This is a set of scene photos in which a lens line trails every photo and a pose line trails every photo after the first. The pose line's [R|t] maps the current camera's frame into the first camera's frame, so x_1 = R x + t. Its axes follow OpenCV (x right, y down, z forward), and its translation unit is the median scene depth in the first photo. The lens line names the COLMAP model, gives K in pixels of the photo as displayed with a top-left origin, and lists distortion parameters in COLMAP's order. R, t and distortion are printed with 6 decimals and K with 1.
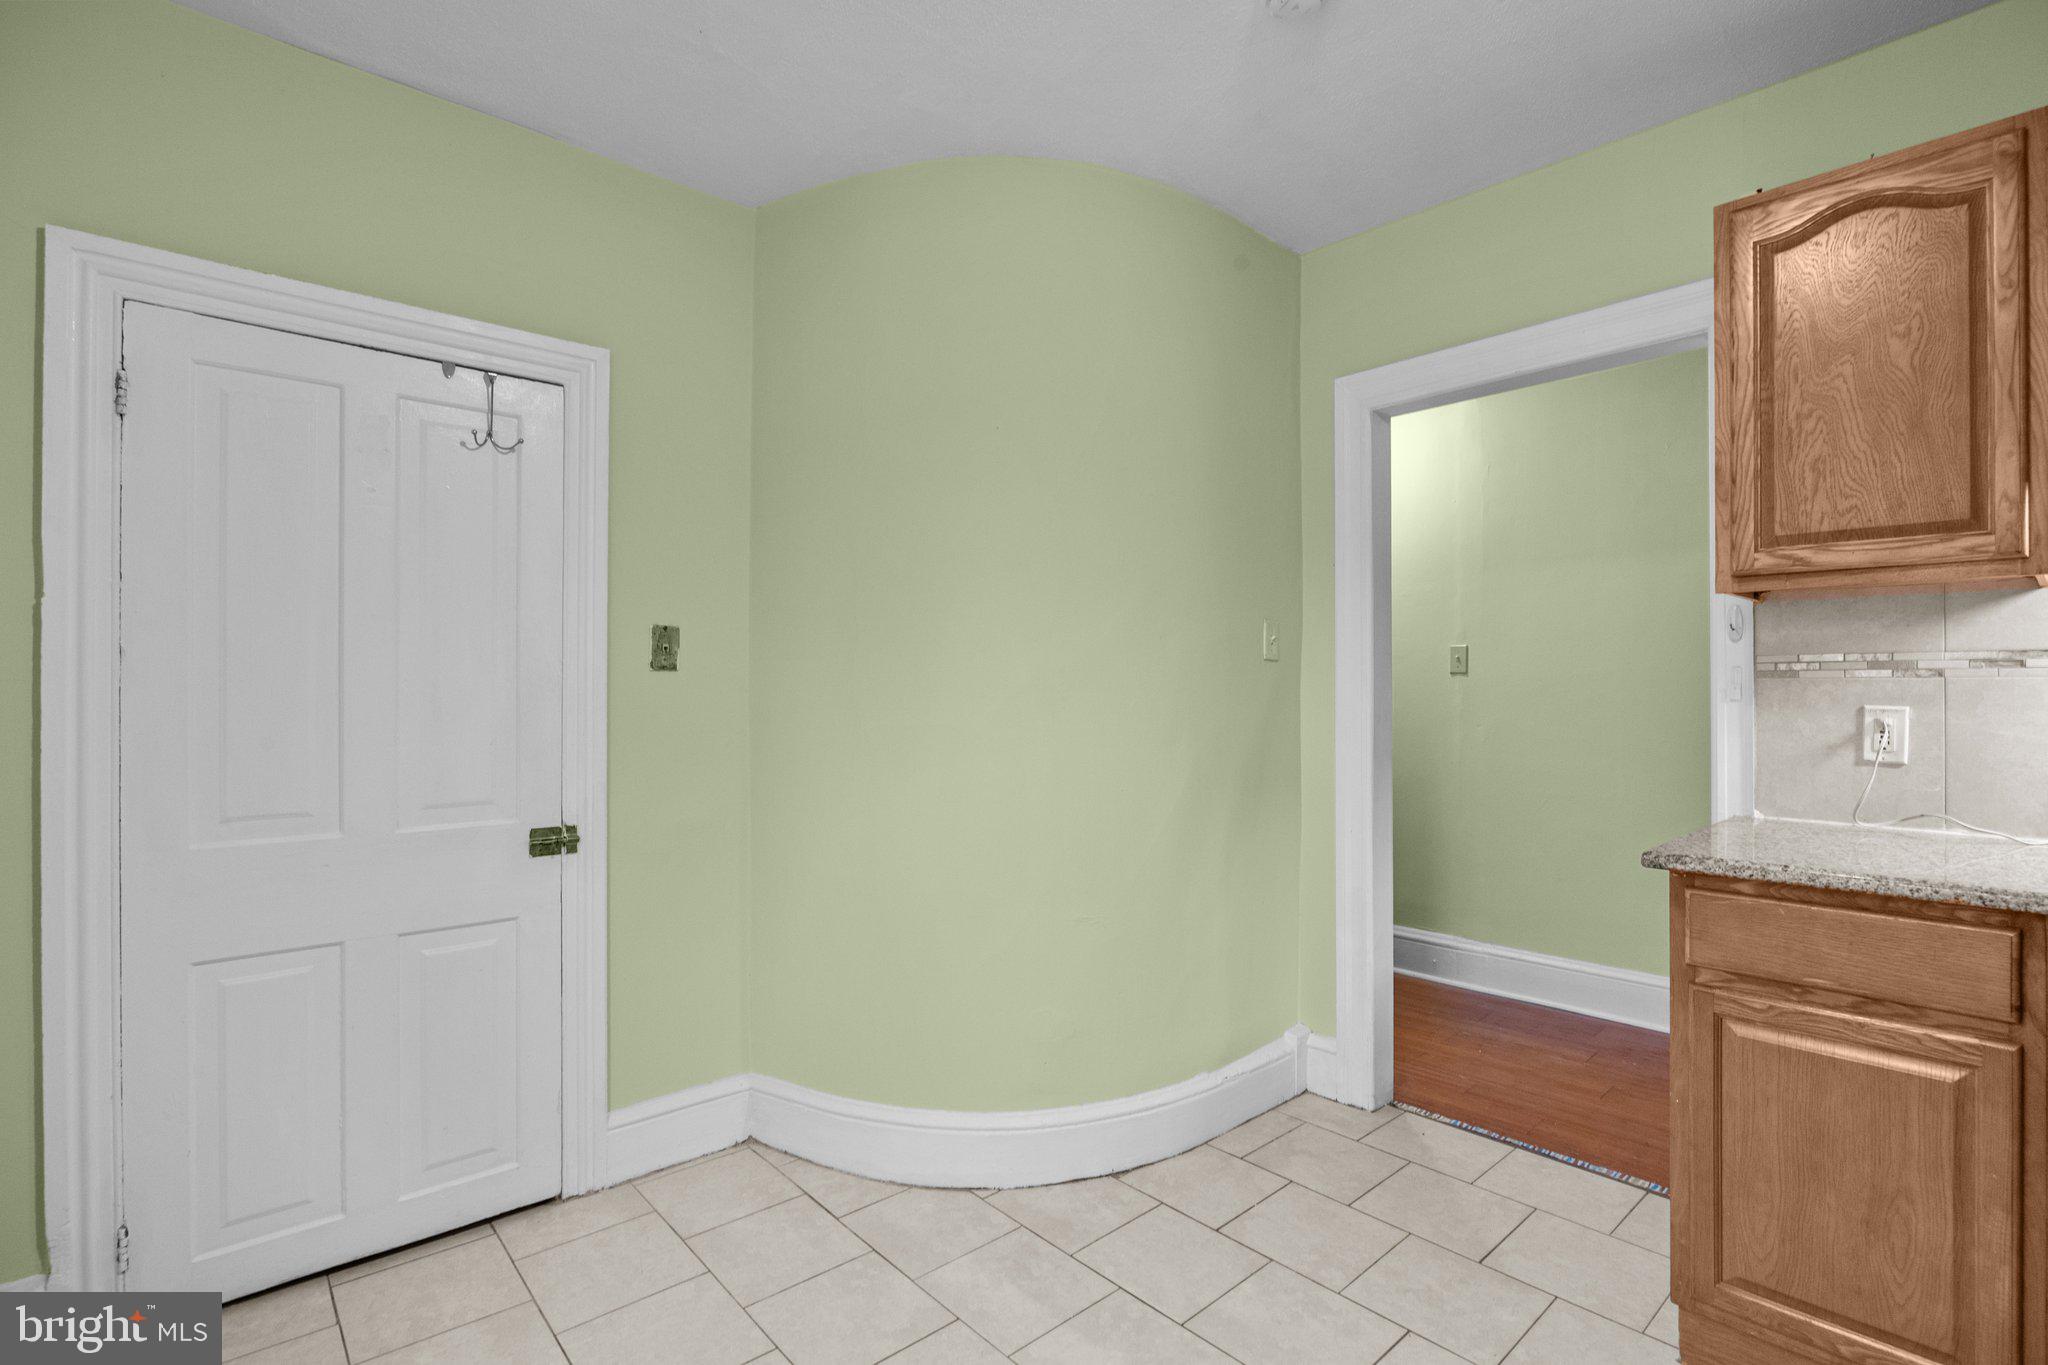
lens RADIAL K [[964.6, 0, 1034.1], [0, 964.6, 683.1], [0, 0, 1]] dist [-0.010841, 0.000358]
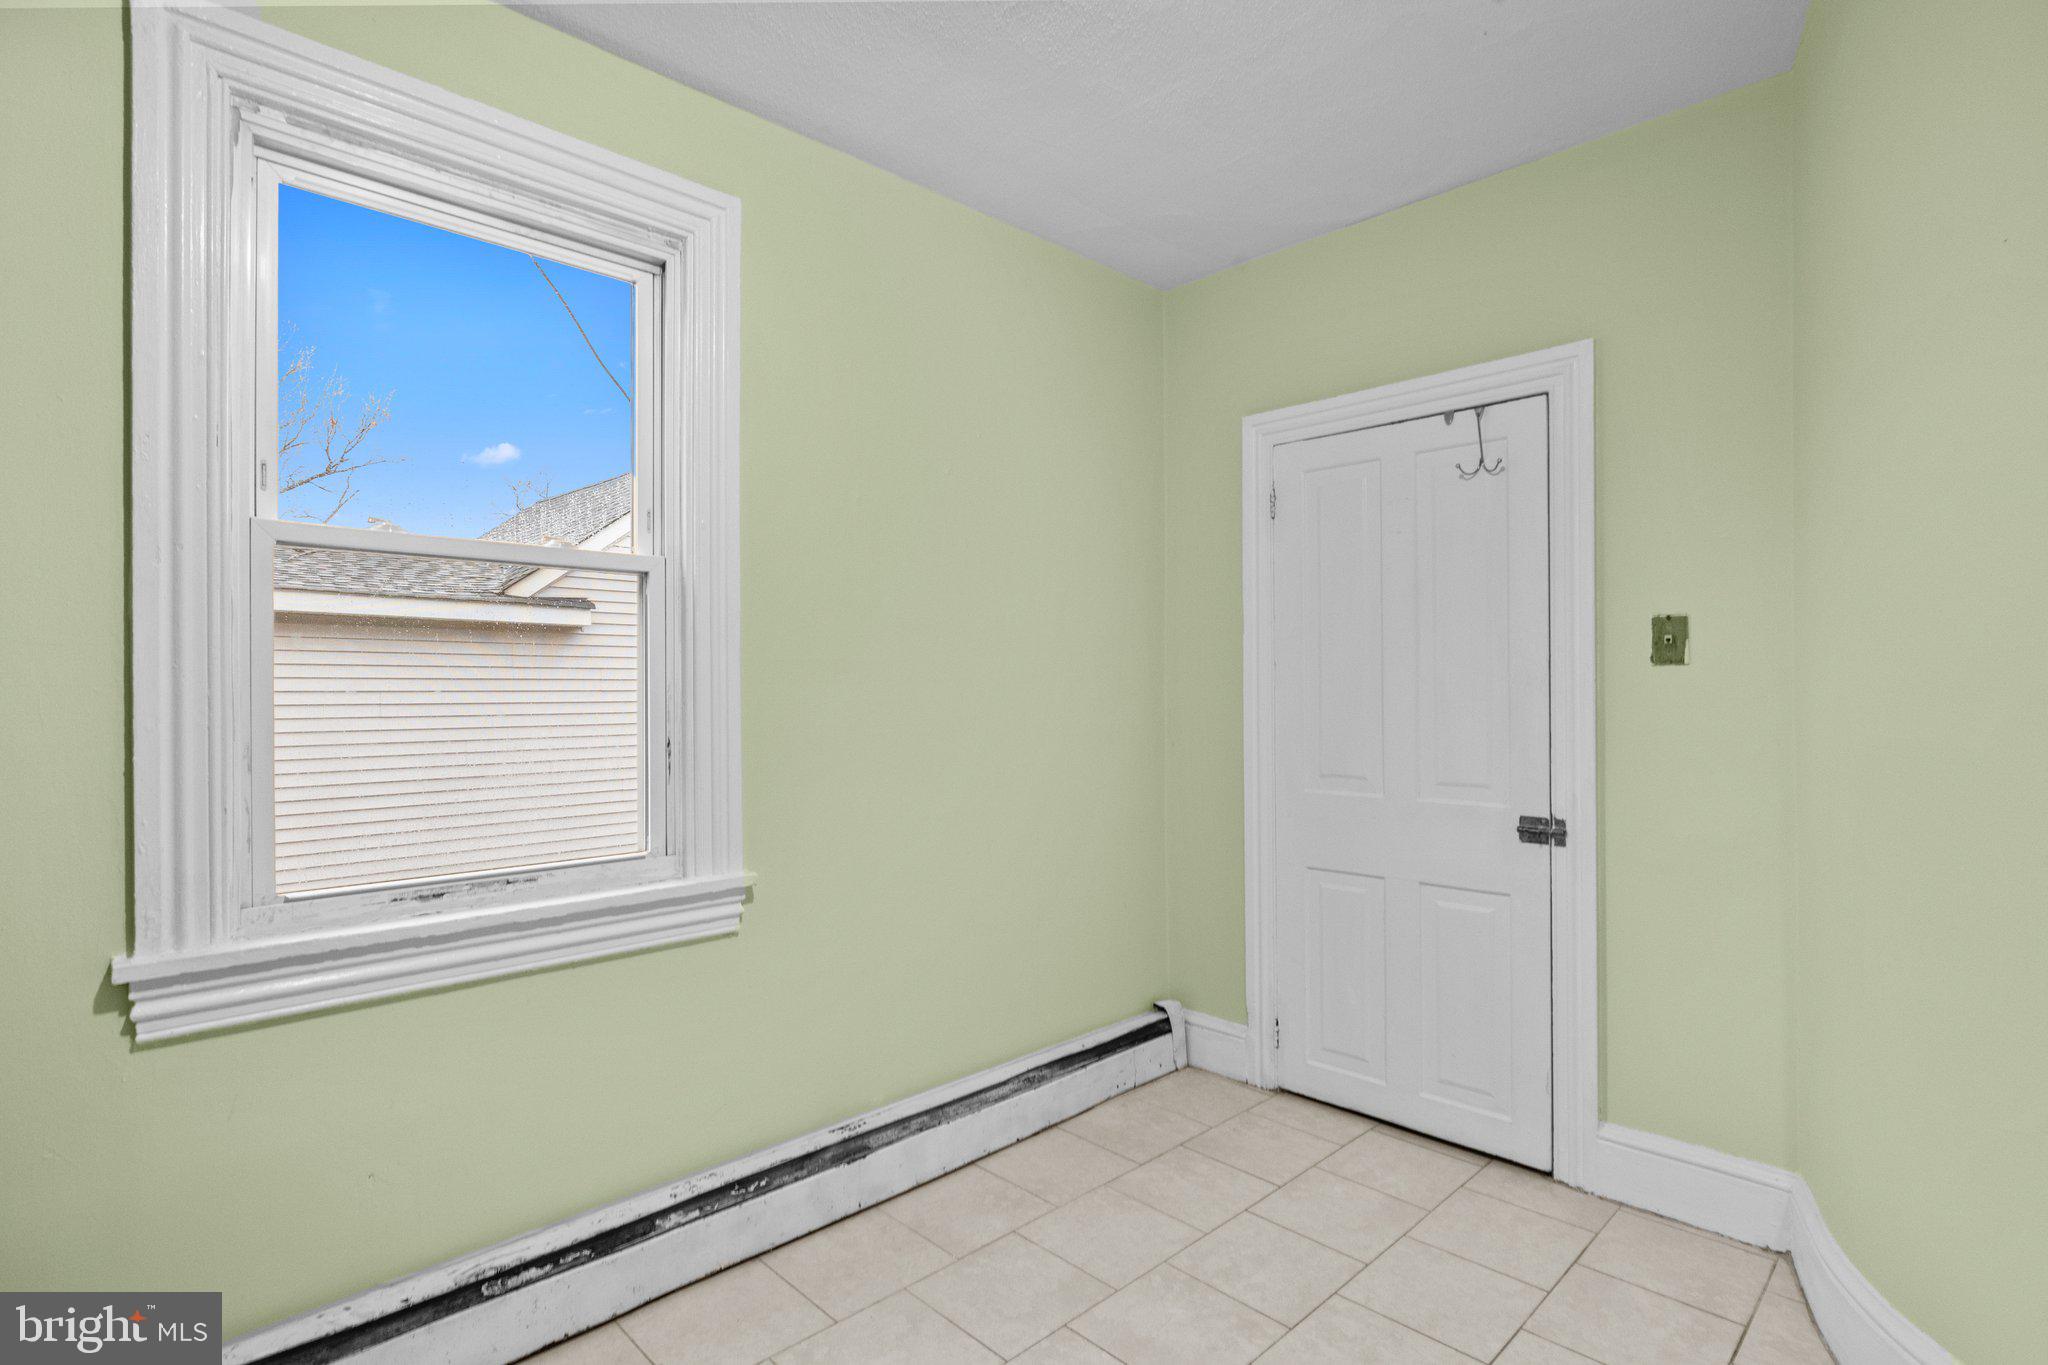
lens RADIAL K [[1013.9, 0, 1028.9], [0, 1013.9, 687.1], [0, 0, 1]] dist [-0.003142, -0.000812]
pose [[0.046761, -0.003076, -0.998901, 0.600652], [0.007793, 0.999966, -0.002715, 0.006421], [0.998876, -0.007657, 0.046784, 0.405610]]
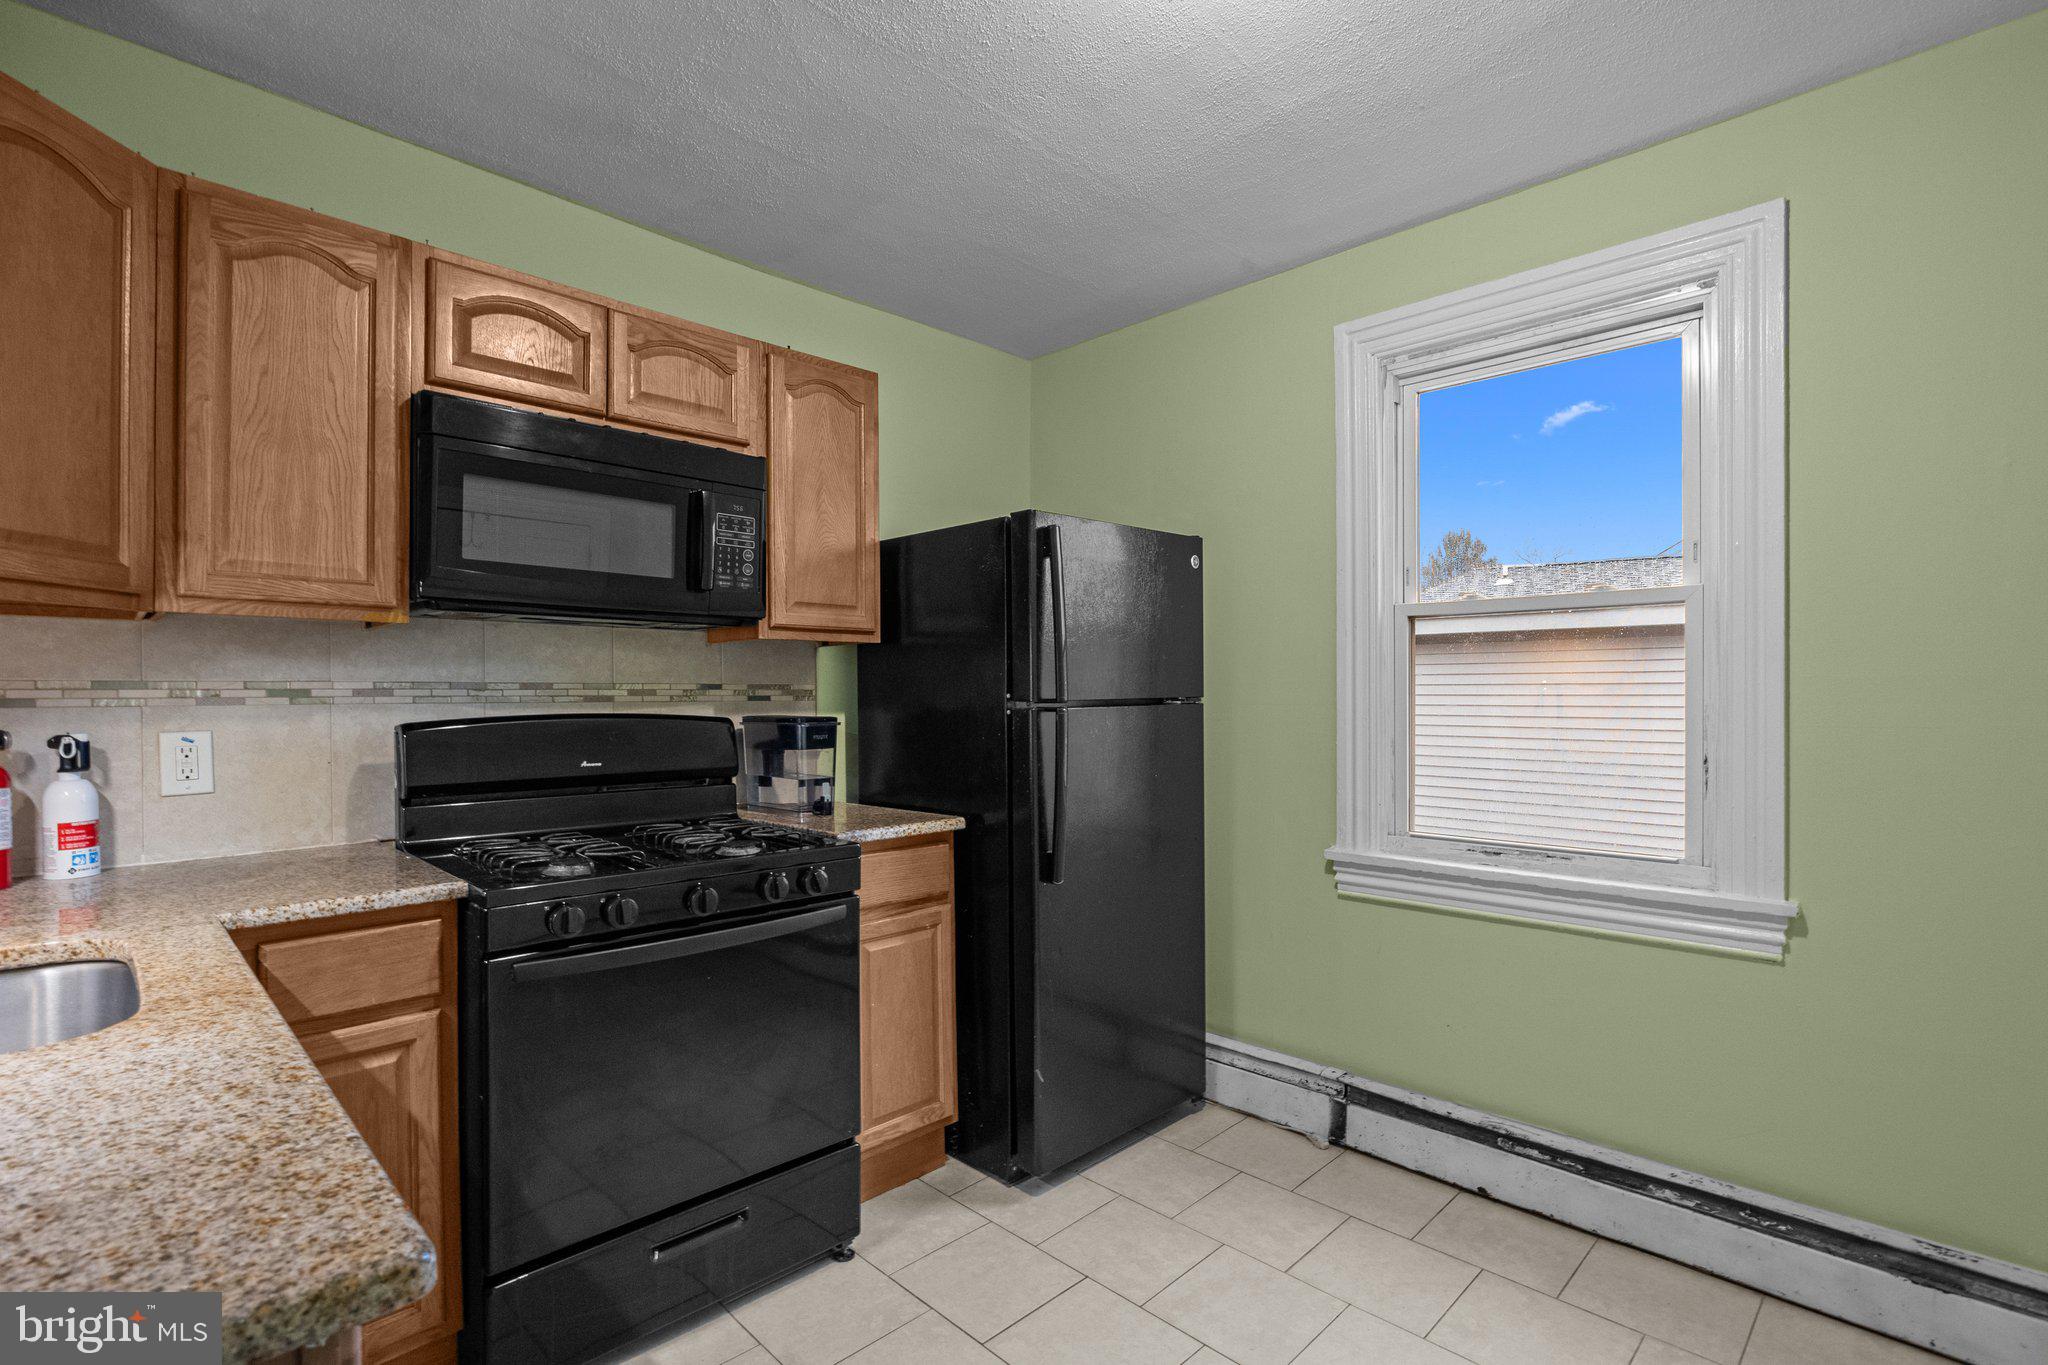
lens RADIAL K [[964.6, 0, 1042.3], [0, 964.6, 690.0], [0, 0, 1]] dist [-0.010841, 0.000358]
pose [[-0.998018, 0.005018, -0.062723, 0.330526], [0.005443, 0.999963, -0.006605, -0.014328], [0.062687, -0.006933, -0.998009, 1.065945]]
